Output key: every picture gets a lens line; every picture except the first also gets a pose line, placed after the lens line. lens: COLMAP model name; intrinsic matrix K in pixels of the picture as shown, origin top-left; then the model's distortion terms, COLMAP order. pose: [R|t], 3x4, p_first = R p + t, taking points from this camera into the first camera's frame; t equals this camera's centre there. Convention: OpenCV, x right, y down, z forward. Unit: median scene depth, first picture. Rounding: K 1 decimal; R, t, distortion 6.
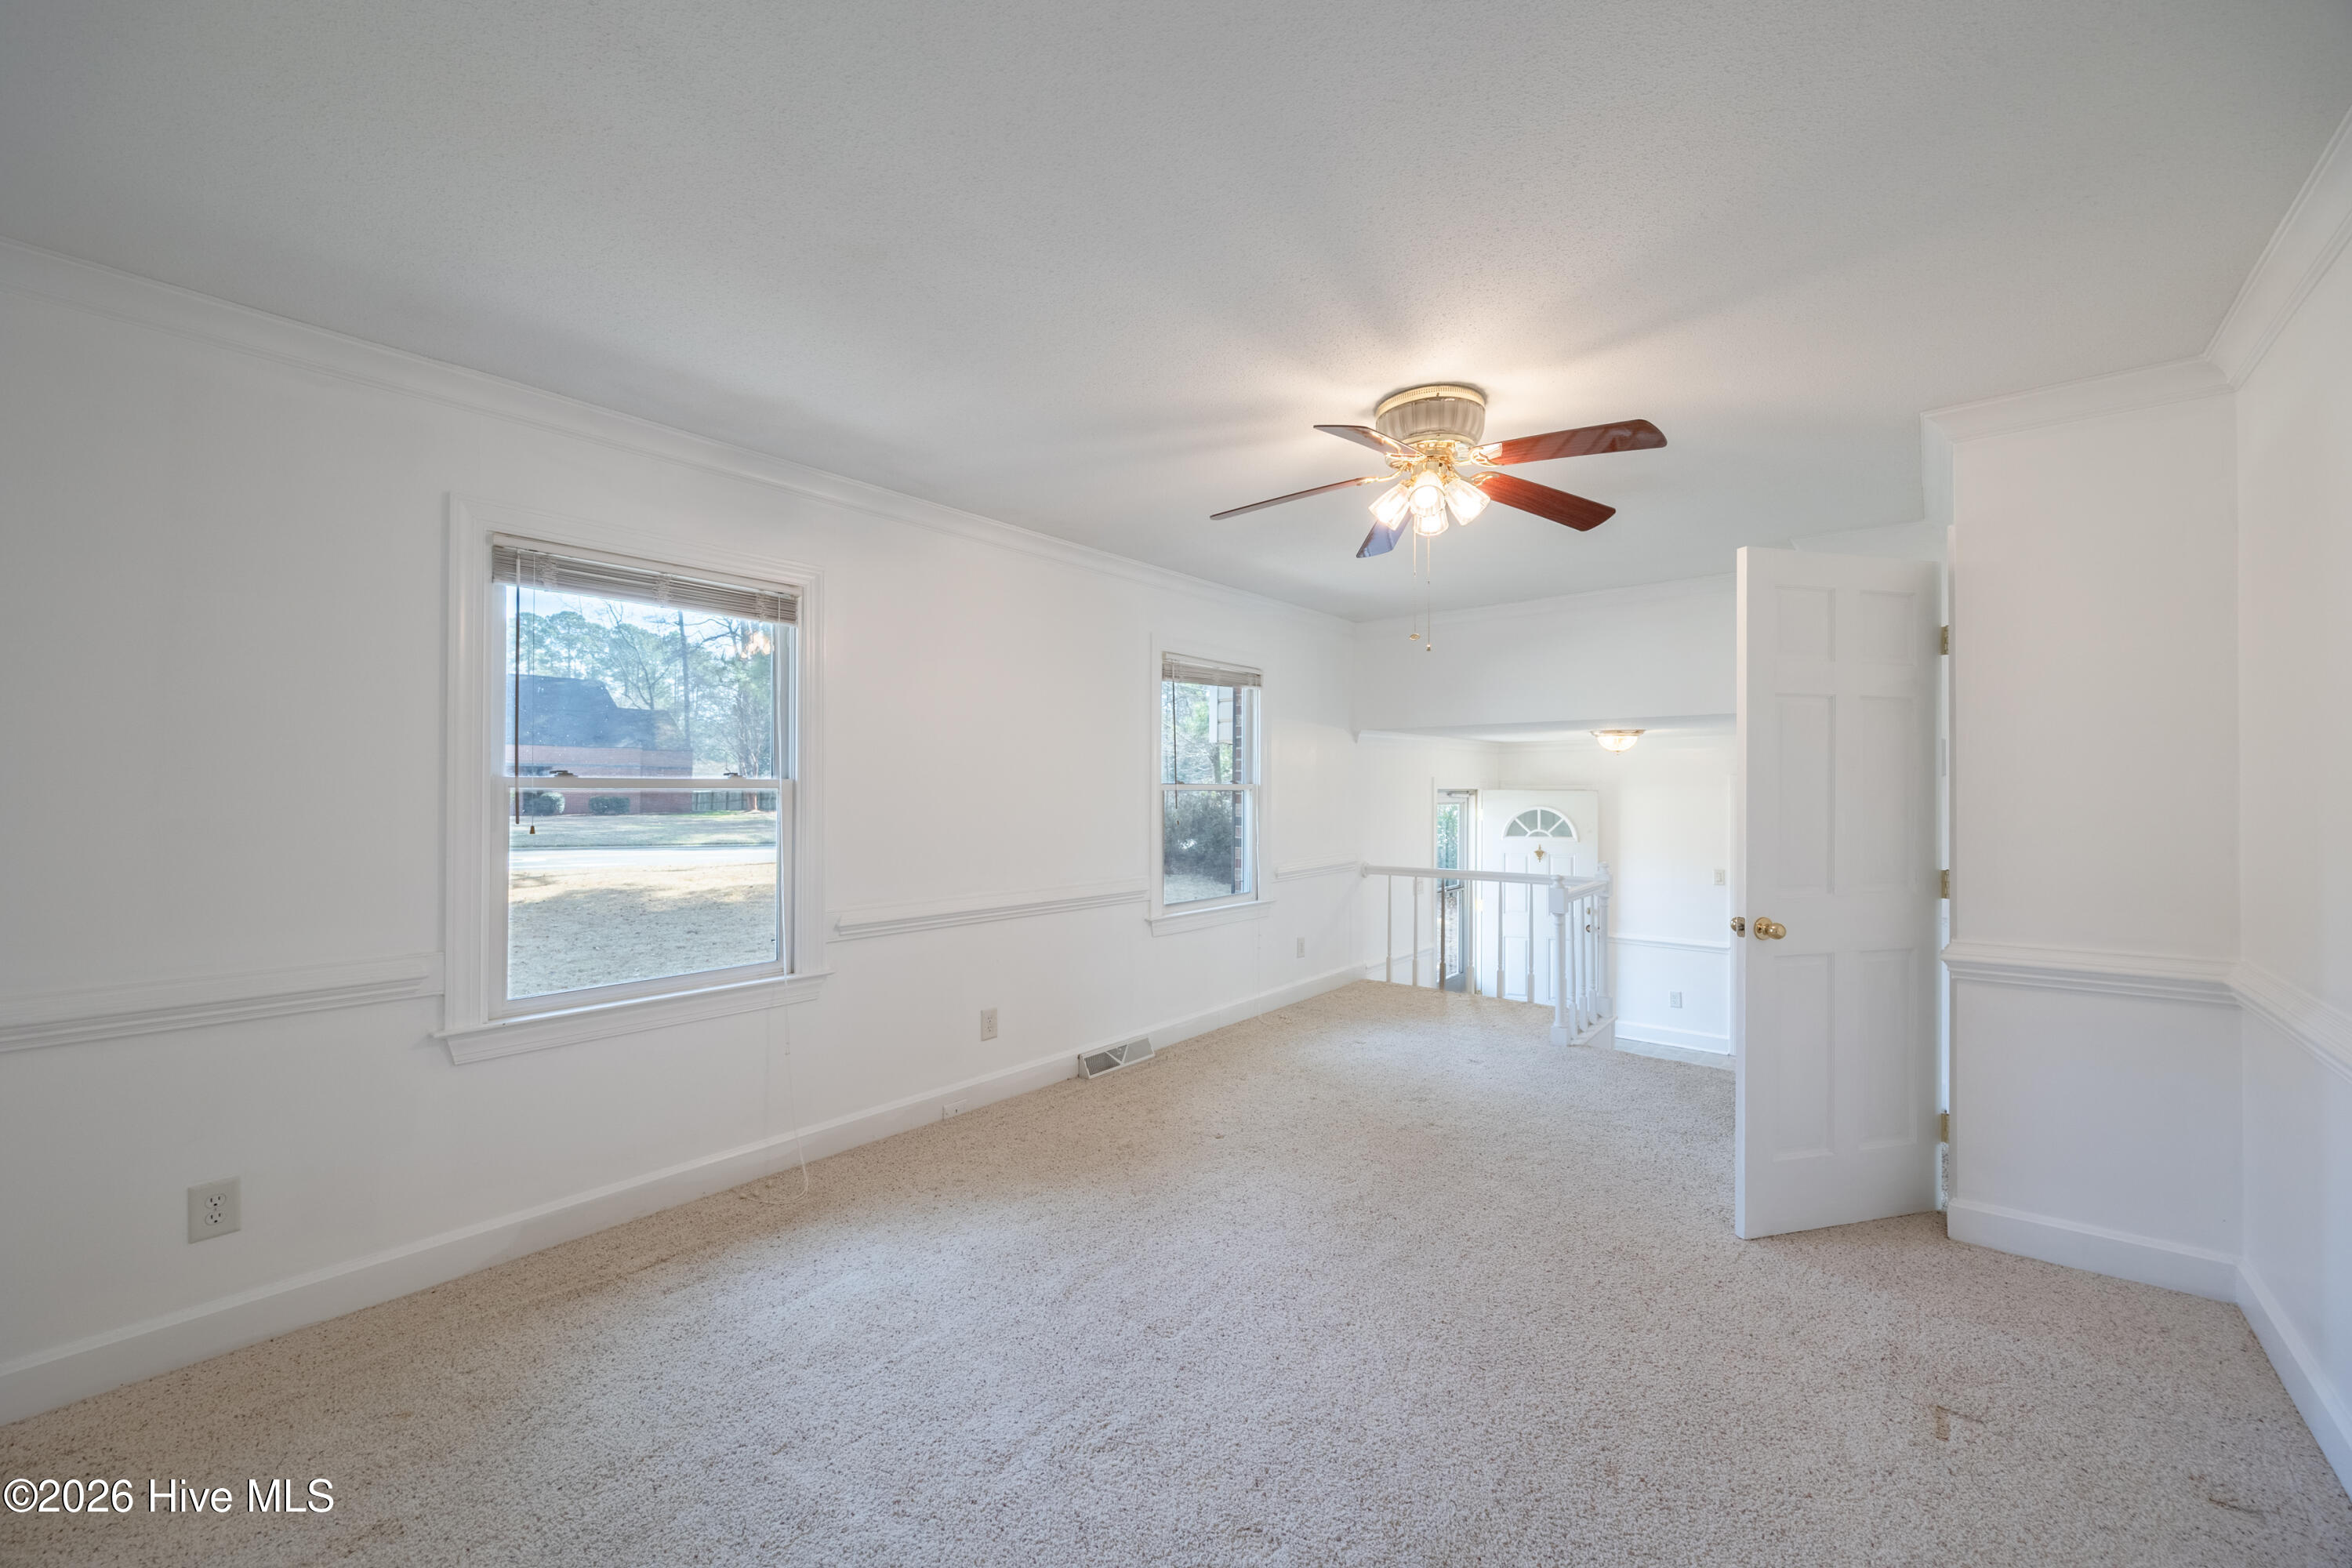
lens RADIAL K [[909.7, 0, 1158.4], [0, 909.7, 785.7], [0, 0, 1]] dist [-0.002560, 0.000955]
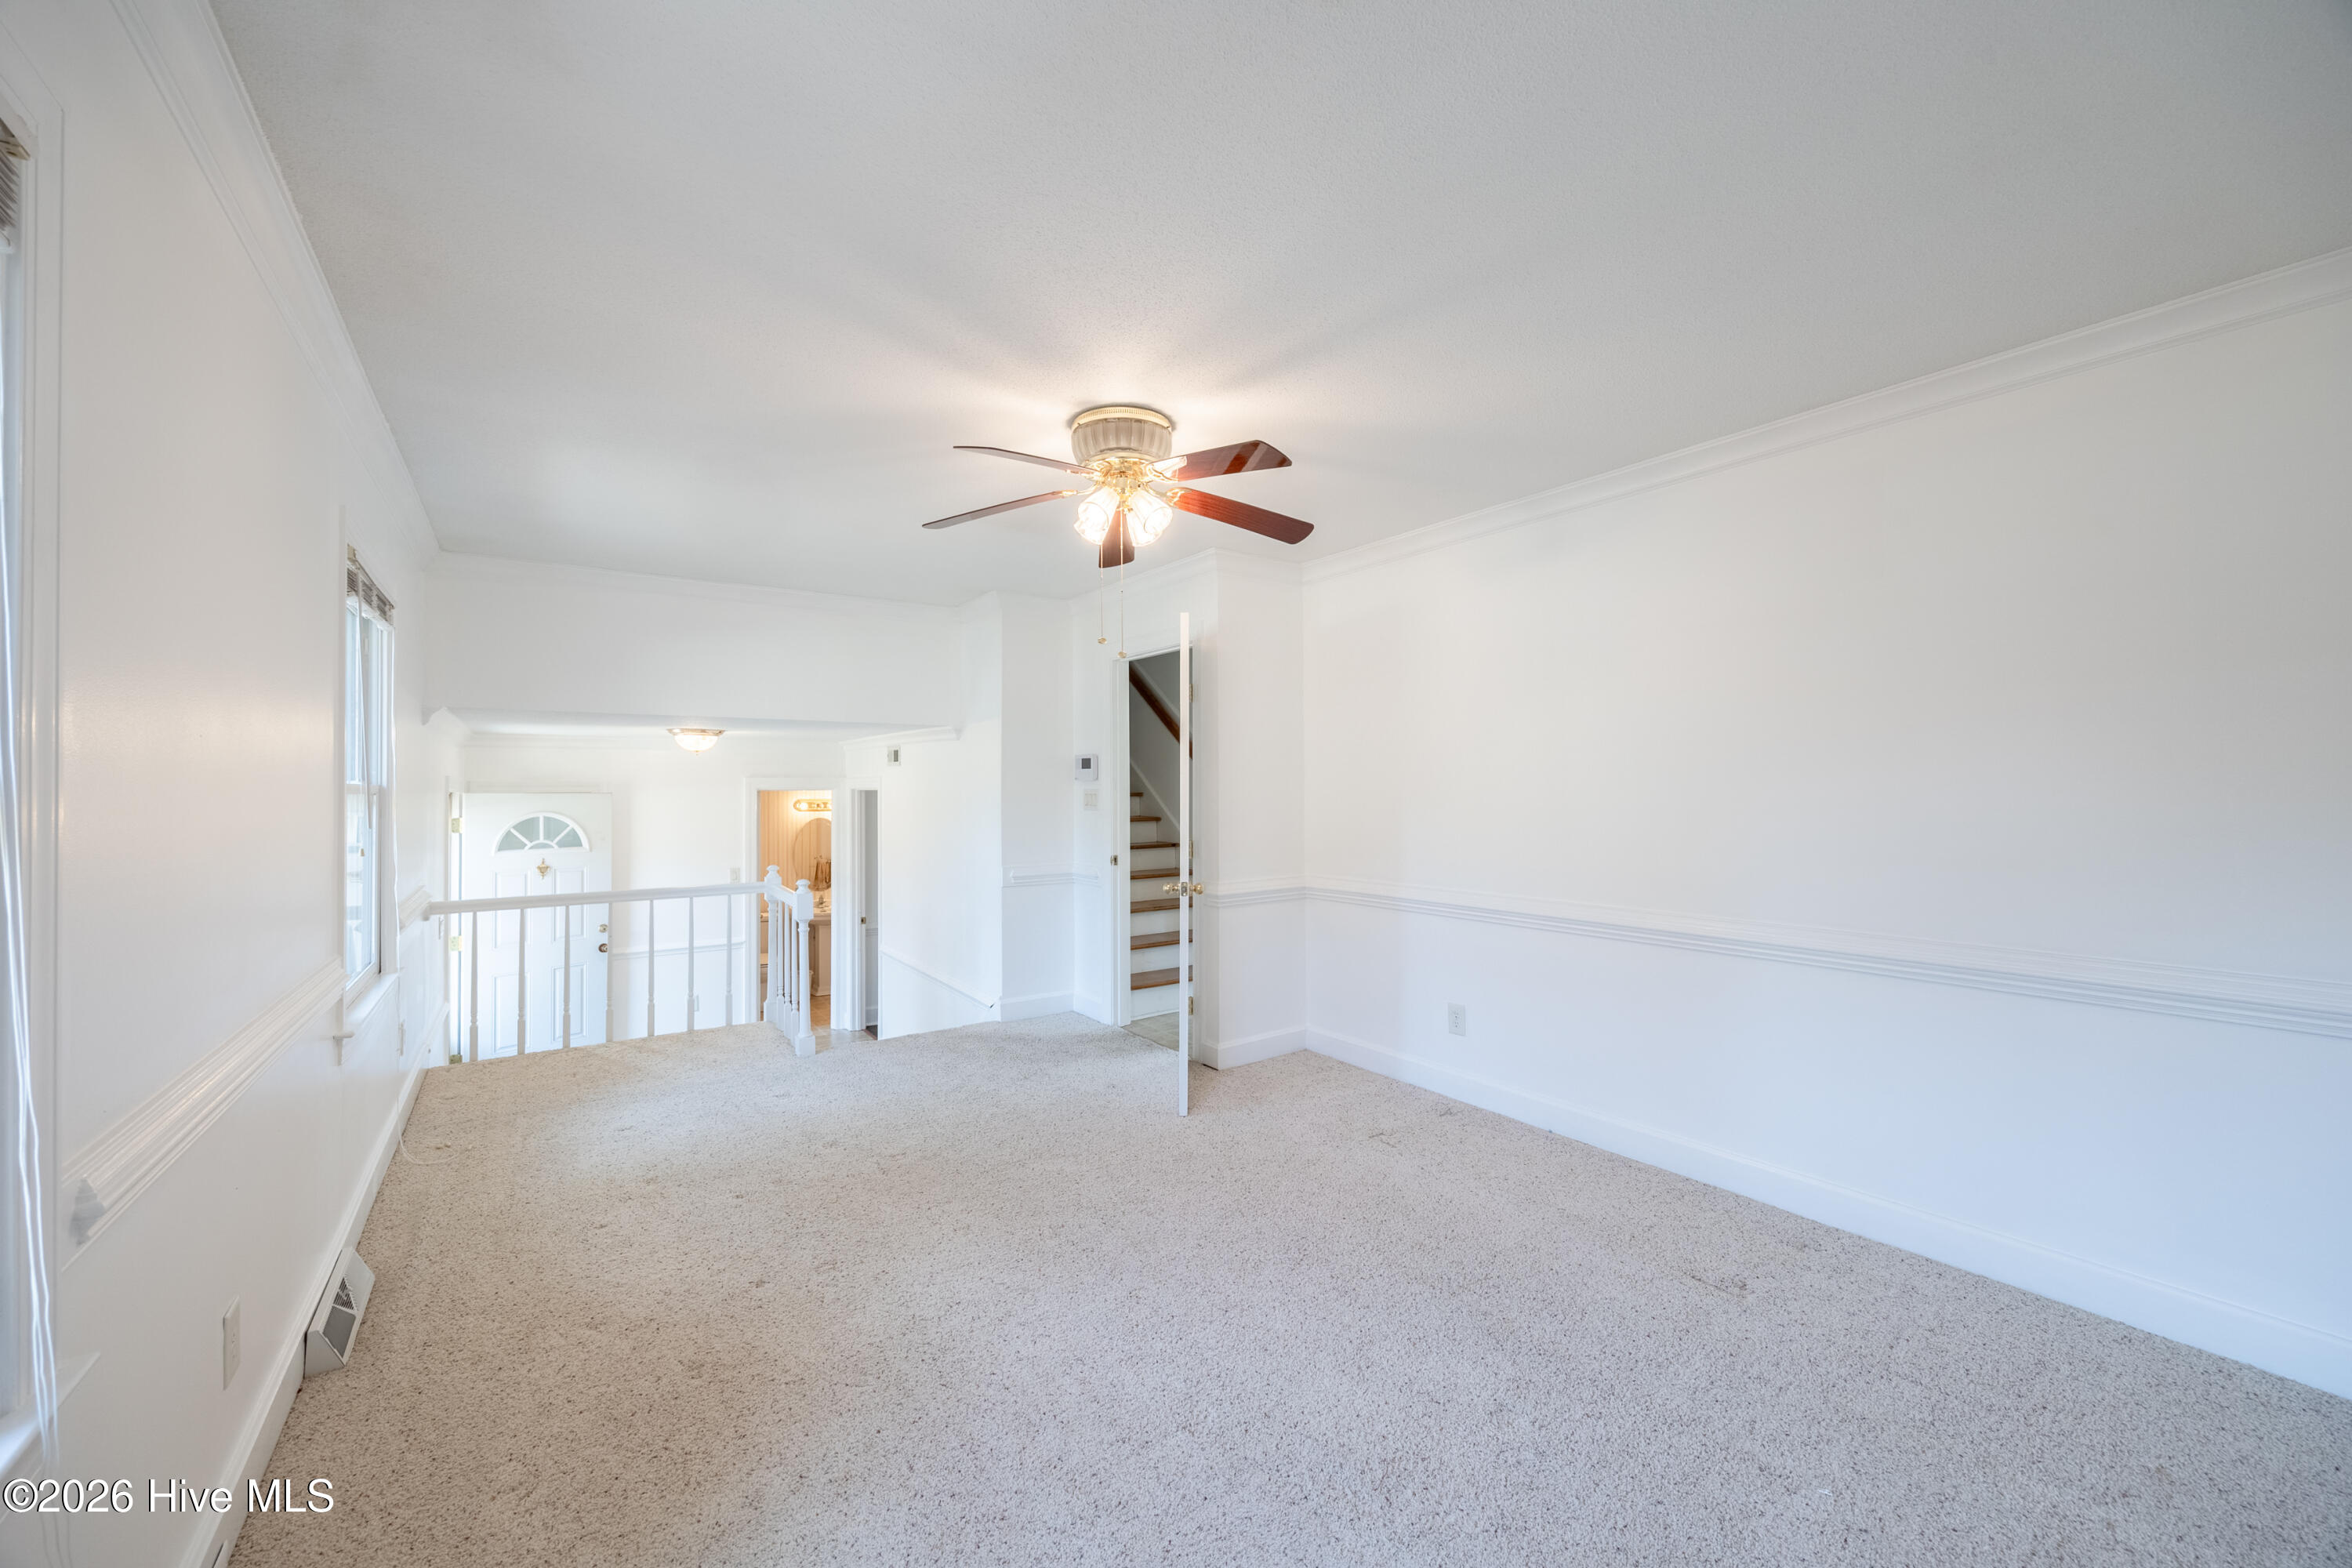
lens RADIAL K [[909.7, 0, 1170.3], [0, 909.7, 786.7], [0, 0, 1]] dist [-0.002560, 0.000955]
pose [[0.261587, 0.000630, 0.965180, -0.289118], [0.002581, 0.999996, -0.001352, 0.001774], [-0.965177, 0.002844, 0.261584, 0.277949]]
